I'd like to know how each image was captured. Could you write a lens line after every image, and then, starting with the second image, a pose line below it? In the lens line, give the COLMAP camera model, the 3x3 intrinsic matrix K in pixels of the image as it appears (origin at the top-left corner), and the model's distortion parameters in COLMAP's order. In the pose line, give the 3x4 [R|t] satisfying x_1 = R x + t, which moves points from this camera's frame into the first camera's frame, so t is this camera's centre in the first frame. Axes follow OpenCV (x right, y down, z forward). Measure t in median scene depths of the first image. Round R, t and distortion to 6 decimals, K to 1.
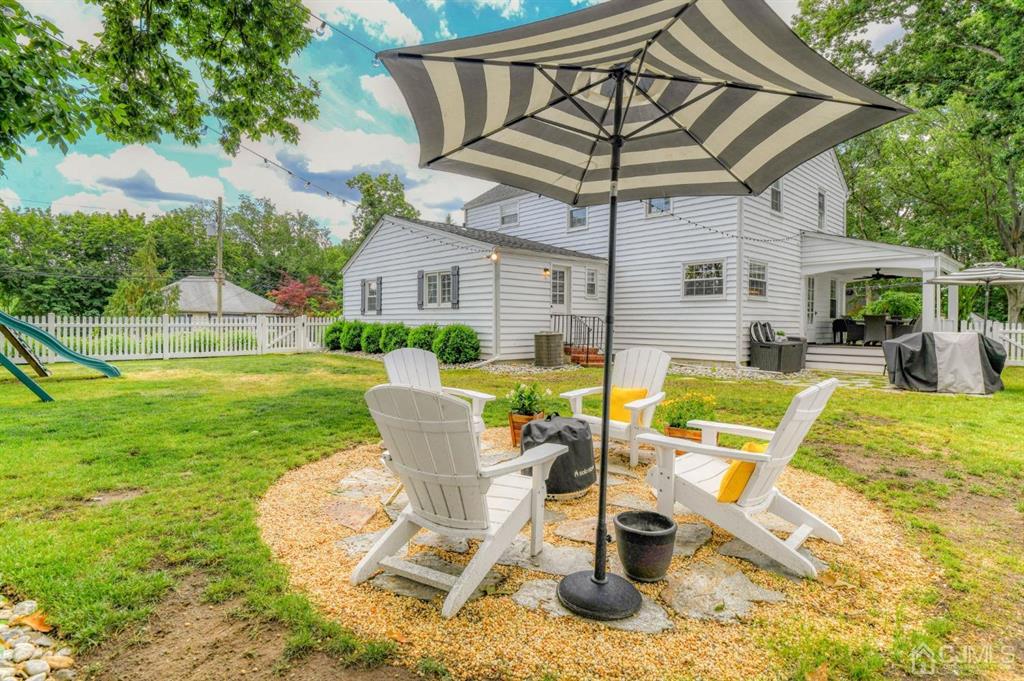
lens RADIAL K [[506.3, 0, 514.0], [0, 506.3, 331.5], [0, 0, 1]] dist [-0.021324, -0.000483]
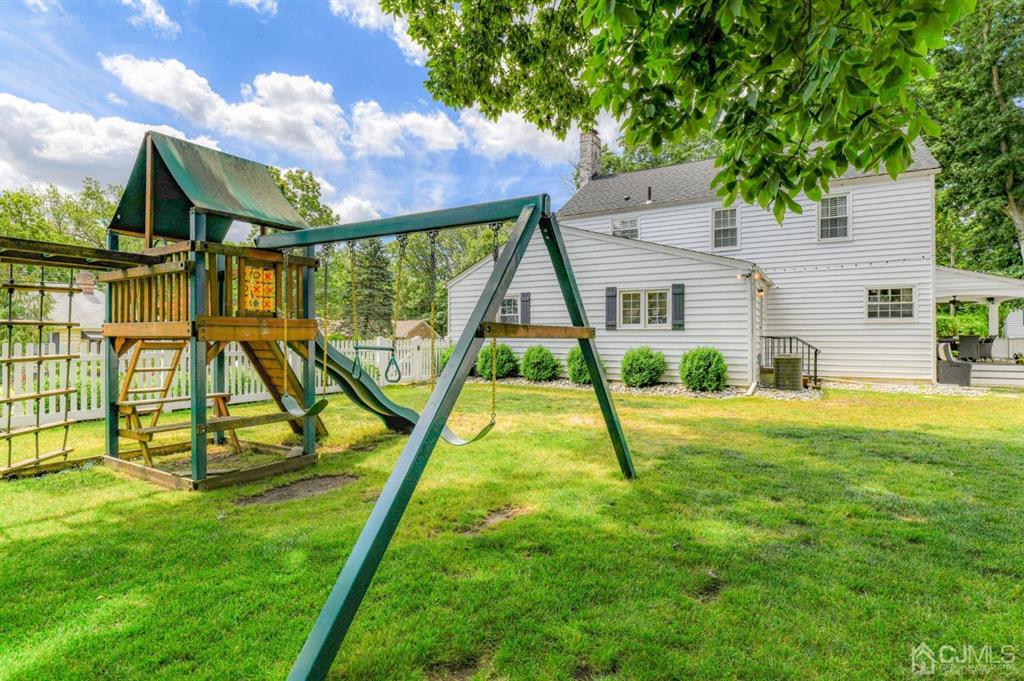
lens RADIAL K [[506.3, 0, 514.0], [0, 506.3, 331.5], [0, 0, 1]] dist [-0.021324, -0.000483]
pose [[0.956392, 0.000051, 0.292087, -0.665455], [0.010016, 0.999406, -0.032972, -0.016244], [-0.291916, 0.034460, 0.955823, 0.218071]]
